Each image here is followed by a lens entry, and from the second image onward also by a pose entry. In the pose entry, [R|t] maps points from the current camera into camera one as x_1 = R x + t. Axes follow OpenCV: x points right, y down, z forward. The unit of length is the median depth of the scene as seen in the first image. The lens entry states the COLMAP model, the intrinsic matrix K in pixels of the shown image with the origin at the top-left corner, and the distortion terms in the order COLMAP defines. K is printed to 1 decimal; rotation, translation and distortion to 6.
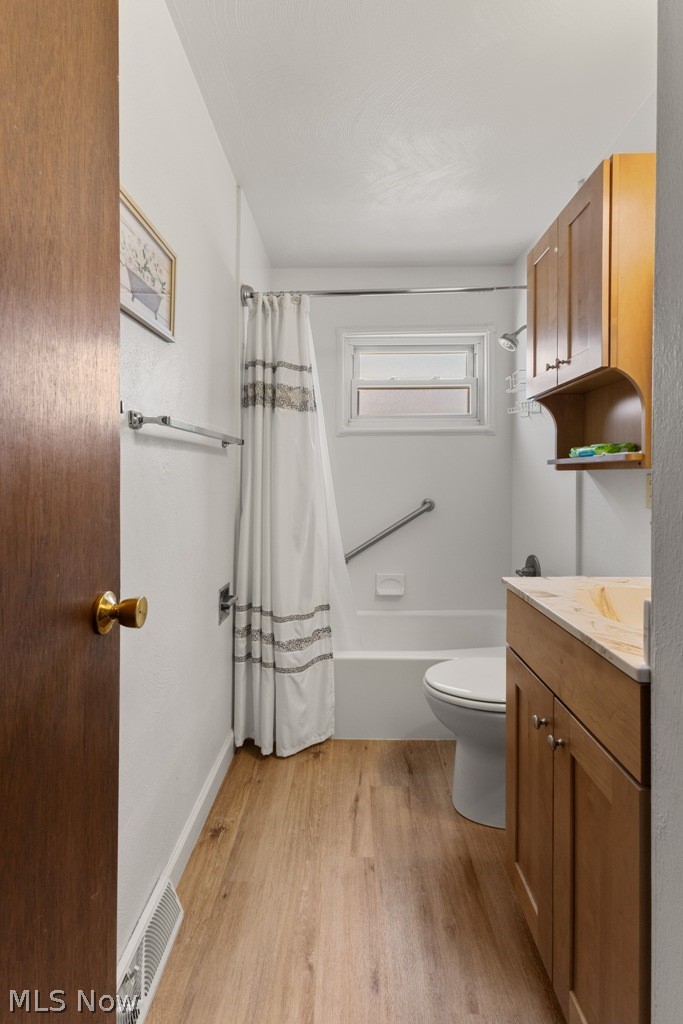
lens RADIAL K [[467.3, 0, 342.3], [0, 467.3, 506.3], [0, 0, 1]] dist [0.007534, 0.001227]
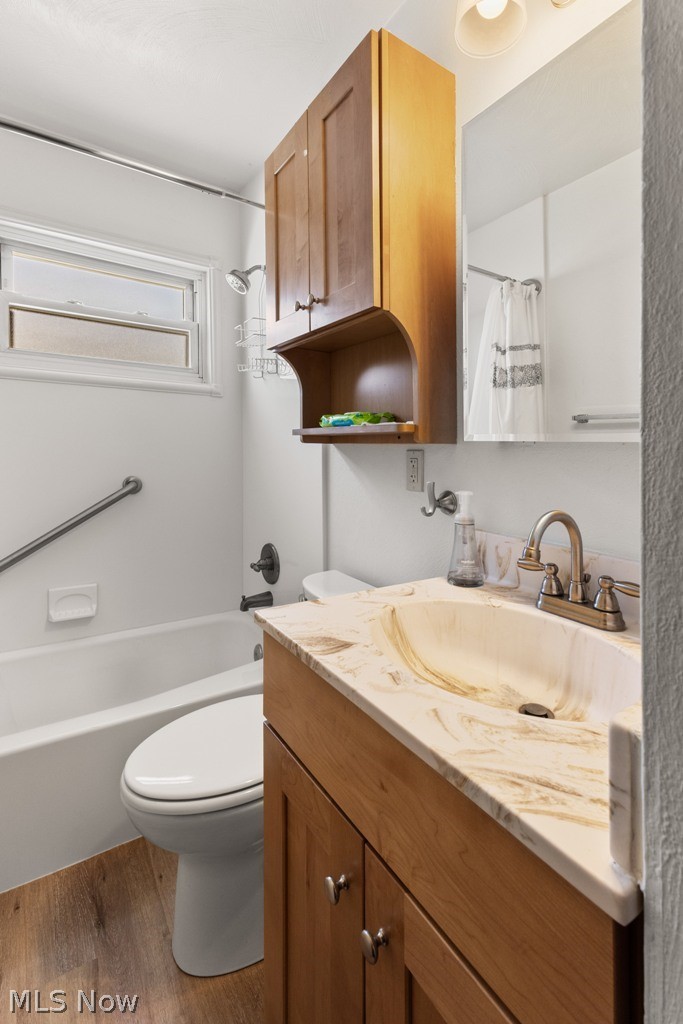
lens RADIAL K [[467.3, 0, 357.1], [0, 467.3, 475.6], [0, 0, 1]] dist [0.007534, 0.001227]
pose [[0.814534, -0.011273, 0.580006, 0.069639], [0.013871, 0.999904, -0.000045, -0.019783], [-0.579949, 0.008082, 0.814612, 0.307147]]
